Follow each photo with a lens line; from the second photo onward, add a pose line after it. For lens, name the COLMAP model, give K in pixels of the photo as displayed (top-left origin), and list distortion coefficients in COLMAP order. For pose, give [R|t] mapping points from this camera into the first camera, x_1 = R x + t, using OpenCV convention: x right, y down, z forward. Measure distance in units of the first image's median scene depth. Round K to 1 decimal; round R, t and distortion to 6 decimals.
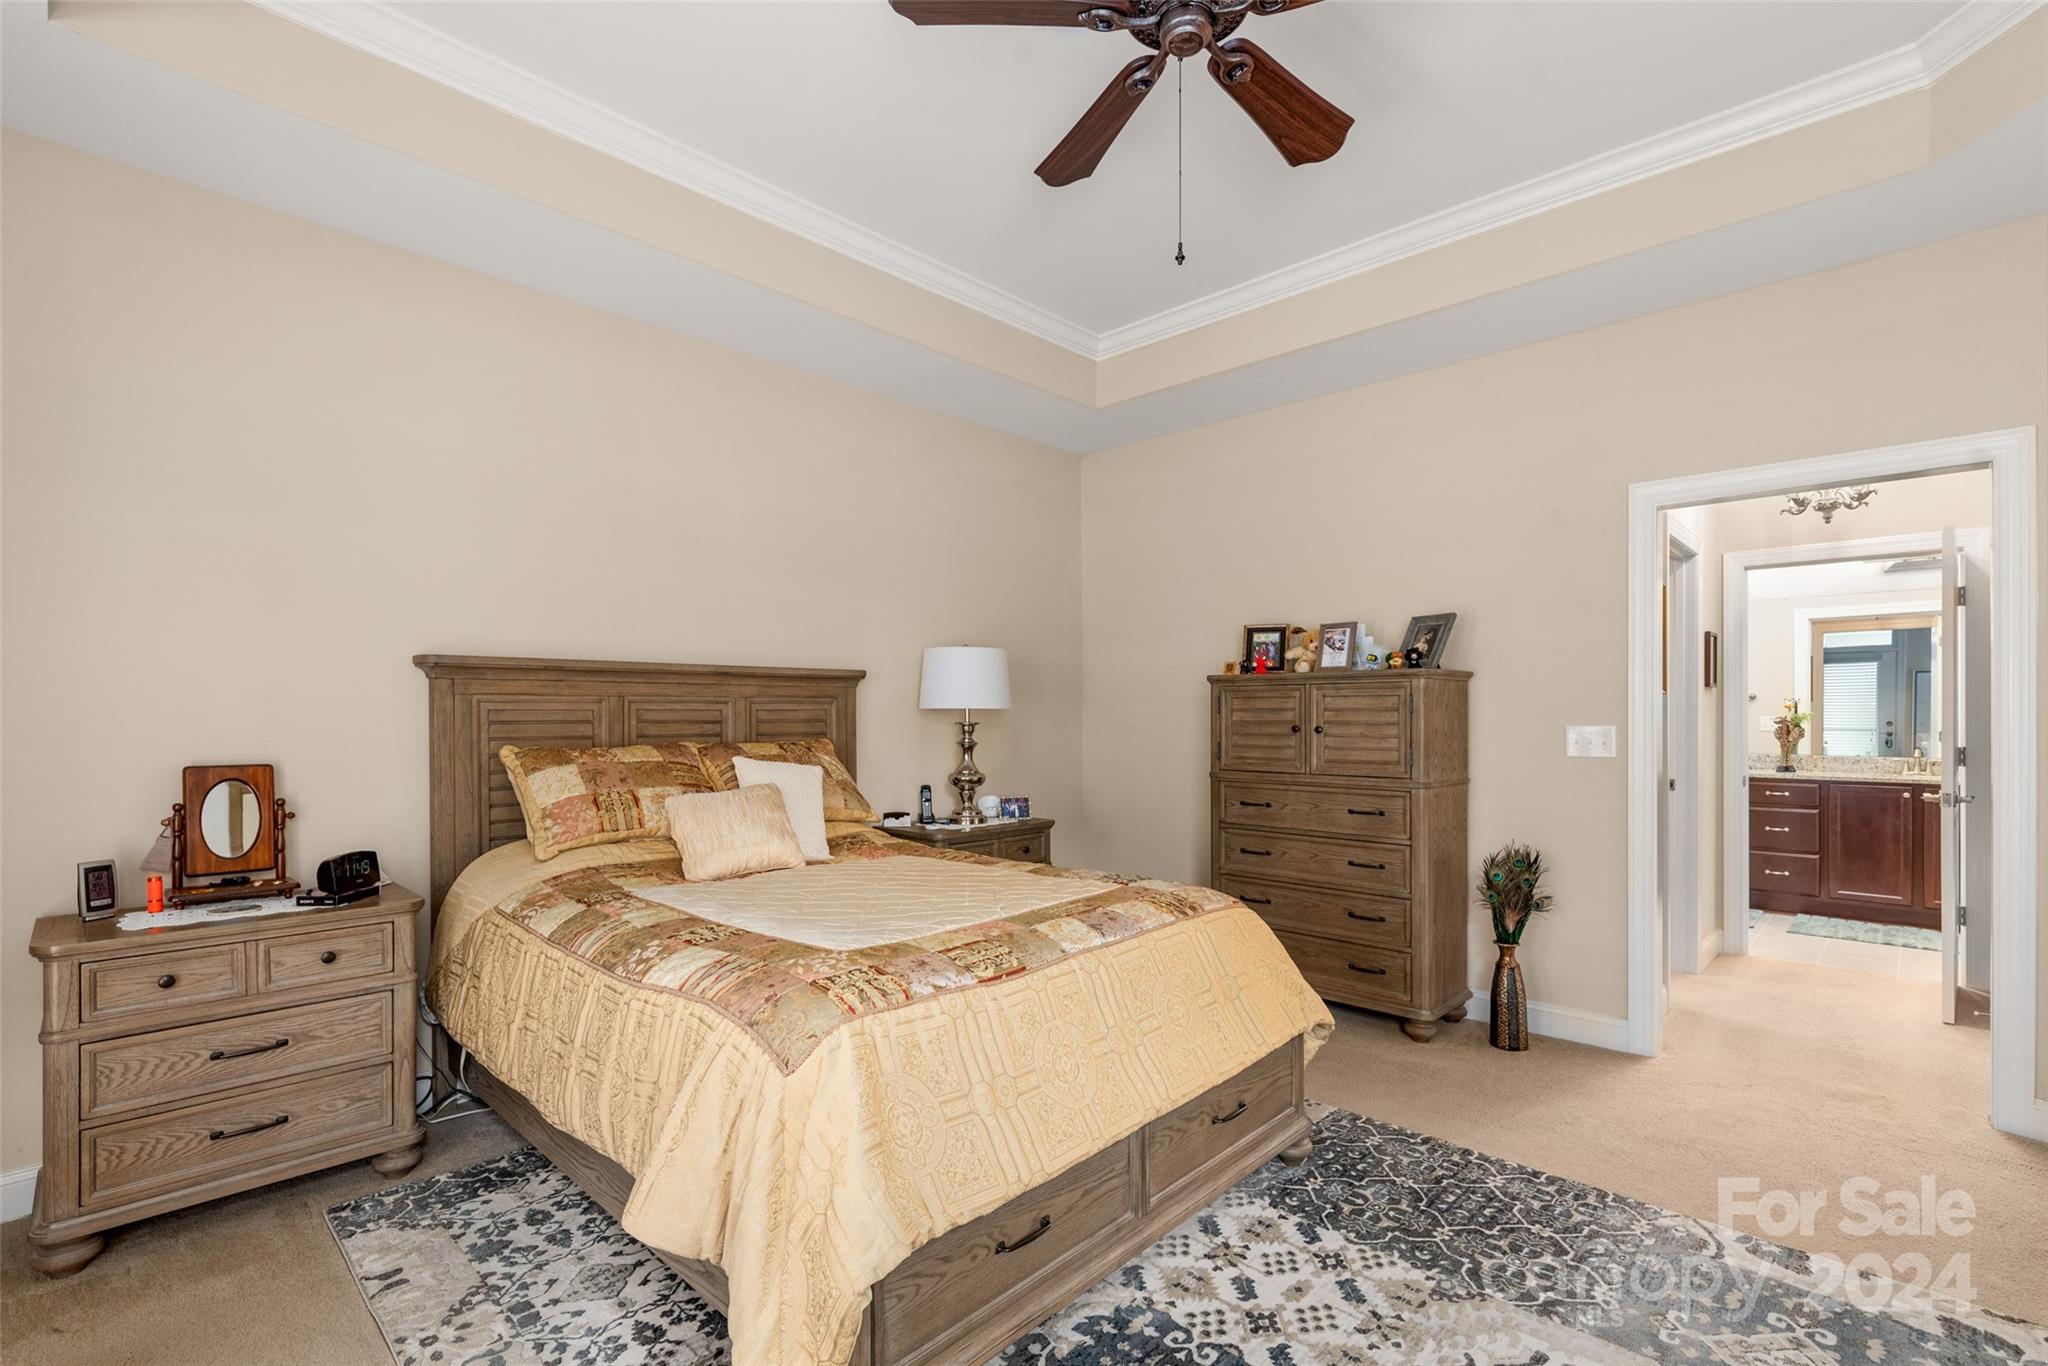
lens RADIAL K [[939.1, 0, 1018.4], [0, 939.1, 673.9], [0, 0, 1]] dist [0.001621, 0.000182]
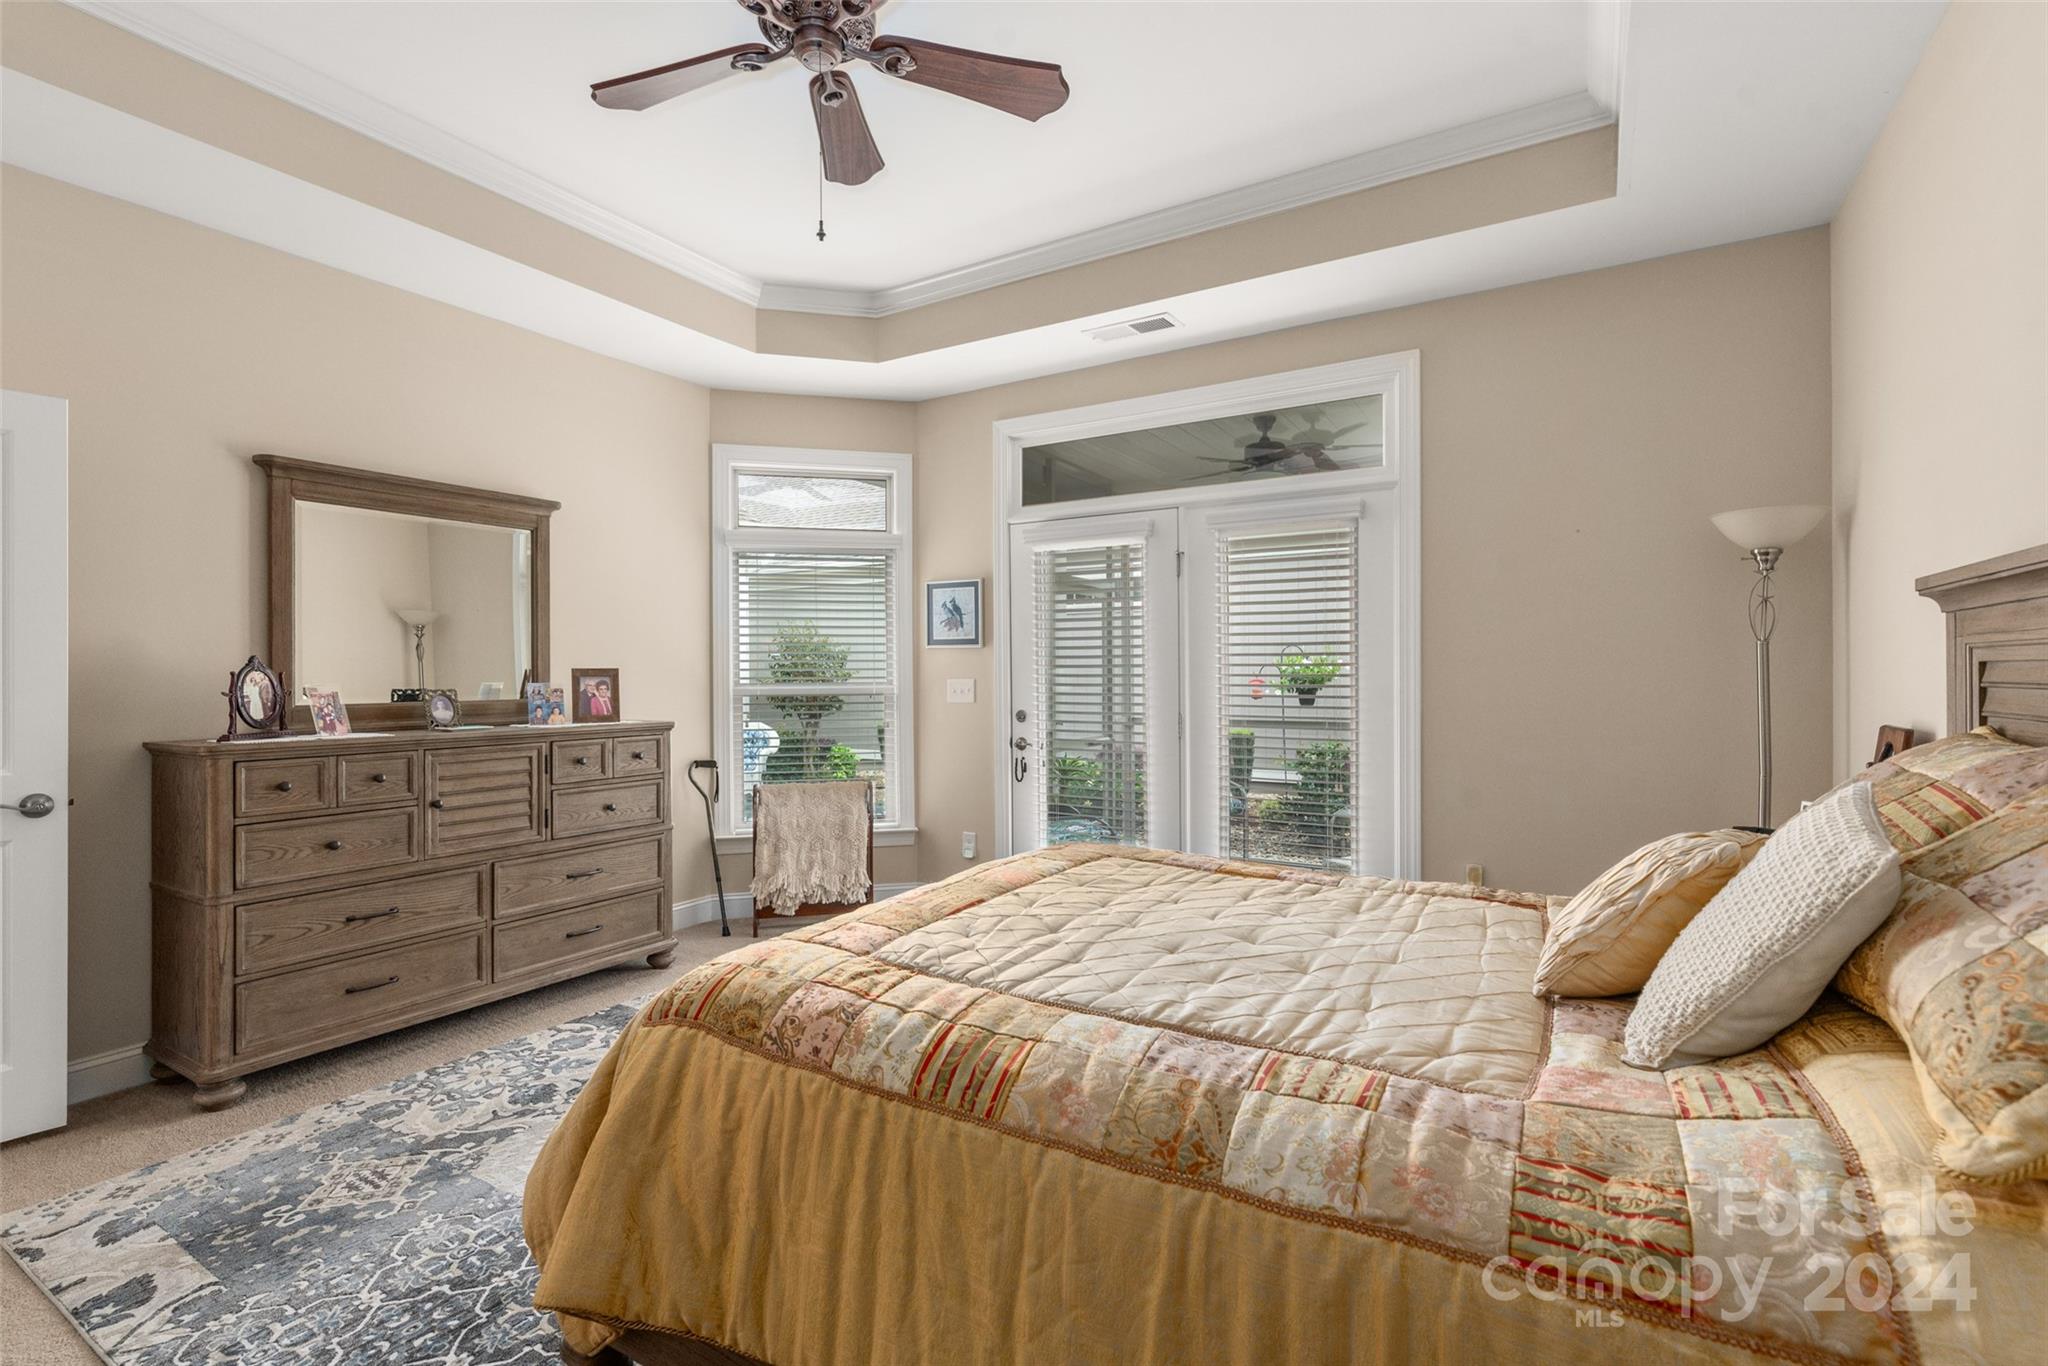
lens RADIAL K [[930.2, 0, 1019.5], [0, 930.2, 667.3], [0, 0, 1]] dist [-0.000849, -0.000091]
pose [[-0.976075, 0.008718, -0.217261, 0.163172], [0.019067, 0.998779, -0.045584, 0.078827], [0.216598, -0.048636, -0.975049, 1.950691]]
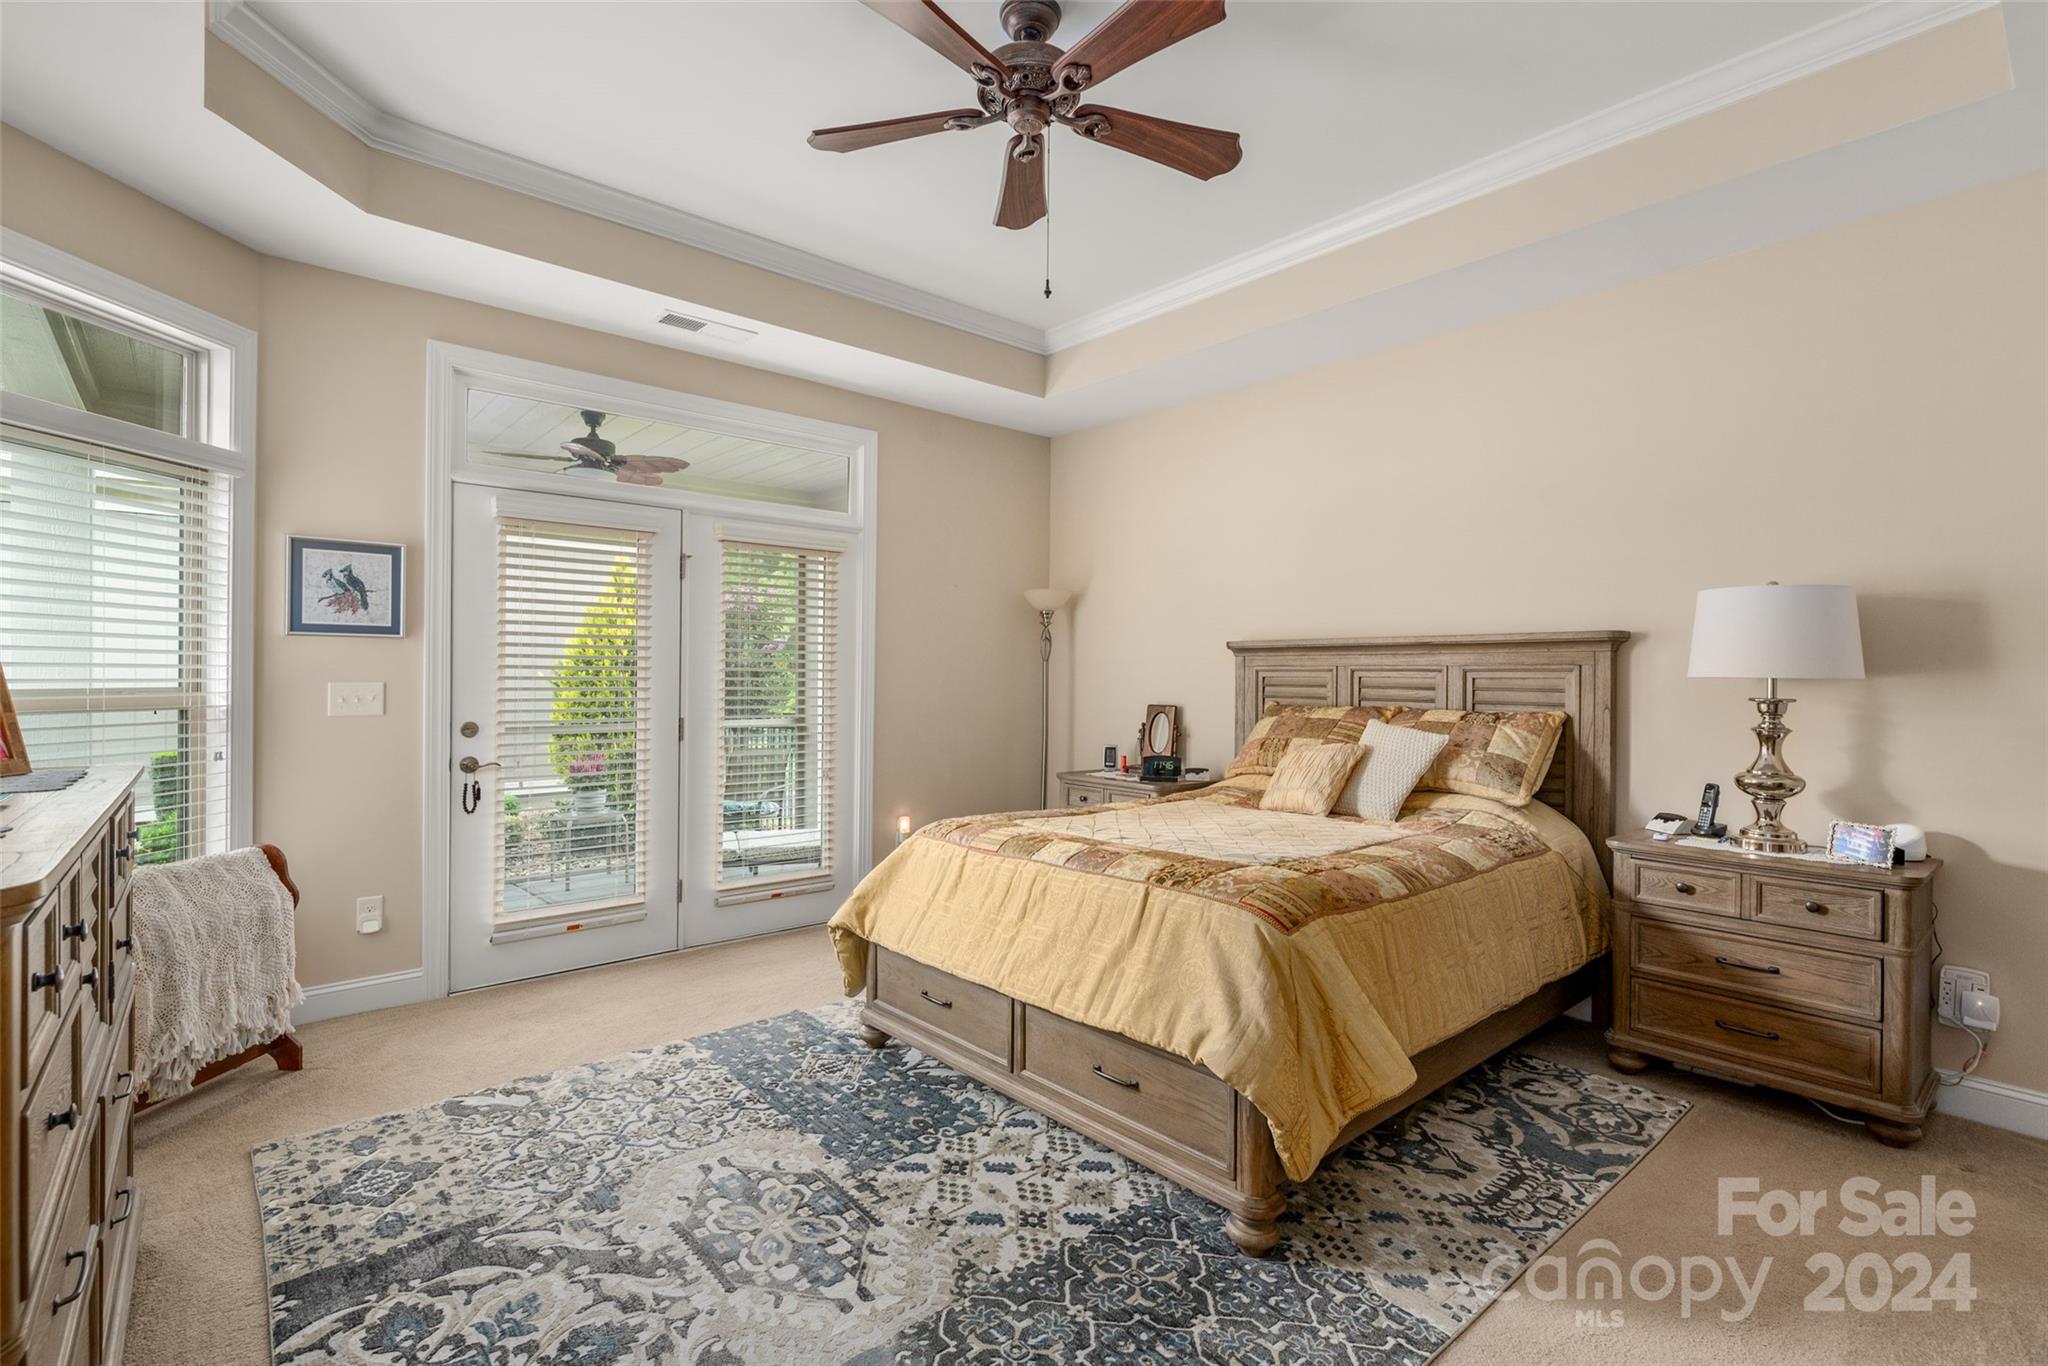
lens RADIAL K [[939.1, 0, 1018.4], [0, 939.1, 673.9], [0, 0, 1]] dist [0.001621, 0.000182]
pose [[-0.089952, 0.000893, -0.995946, 1.264381], [0.035130, 0.999380, -0.002277, 0.033048], [0.995326, -0.035192, -0.089927, 1.028804]]
